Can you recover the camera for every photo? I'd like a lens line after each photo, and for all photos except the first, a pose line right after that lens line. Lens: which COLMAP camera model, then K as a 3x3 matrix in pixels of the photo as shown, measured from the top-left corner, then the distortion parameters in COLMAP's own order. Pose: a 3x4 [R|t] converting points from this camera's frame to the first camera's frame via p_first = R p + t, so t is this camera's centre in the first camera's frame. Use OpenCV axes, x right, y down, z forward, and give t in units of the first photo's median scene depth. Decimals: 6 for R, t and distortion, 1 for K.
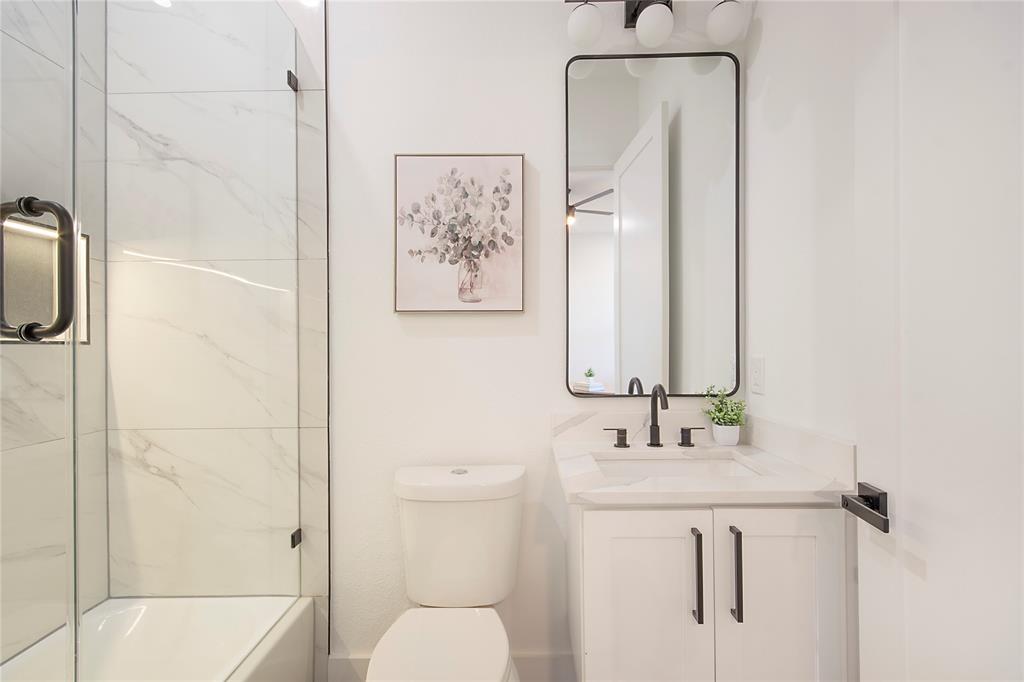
lens RADIAL K [[452.1, 0, 515.4], [0, 452.1, 344.2], [0, 0, 1]] dist [-0.009839, 0.002209]
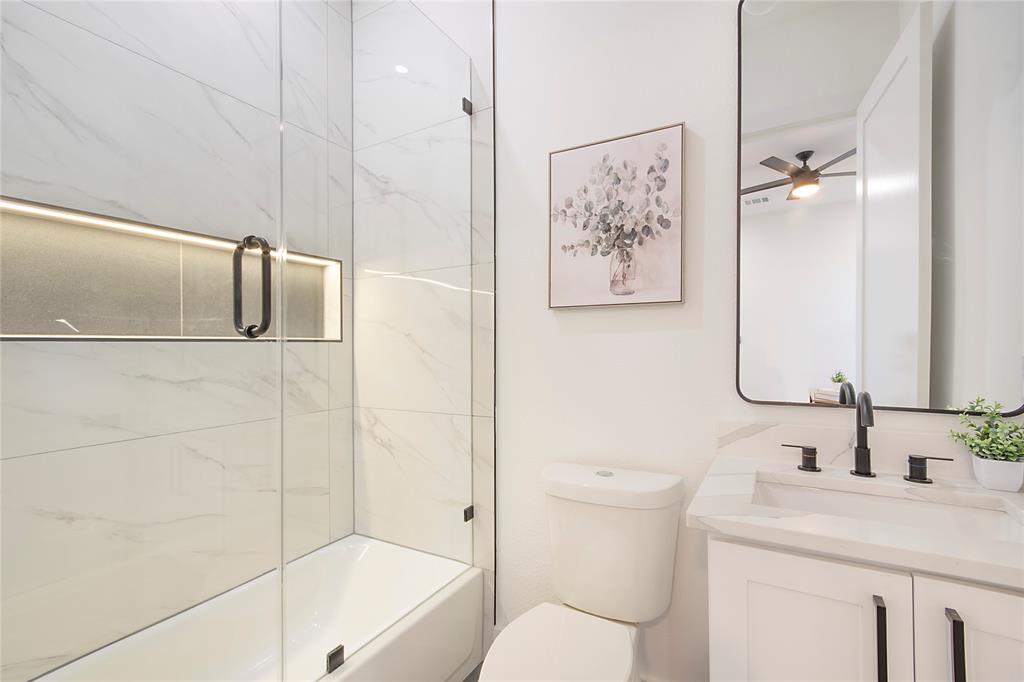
lens RADIAL K [[452.1, 0, 508.6], [0, 452.1, 345.5], [0, 0, 1]] dist [-0.009839, 0.002209]
pose [[0.872392, -0.000366, -0.488806, 0.149746], [0.003372, 0.999980, 0.005268, 0.006172], [0.488795, -0.006244, 0.872376, 0.068177]]
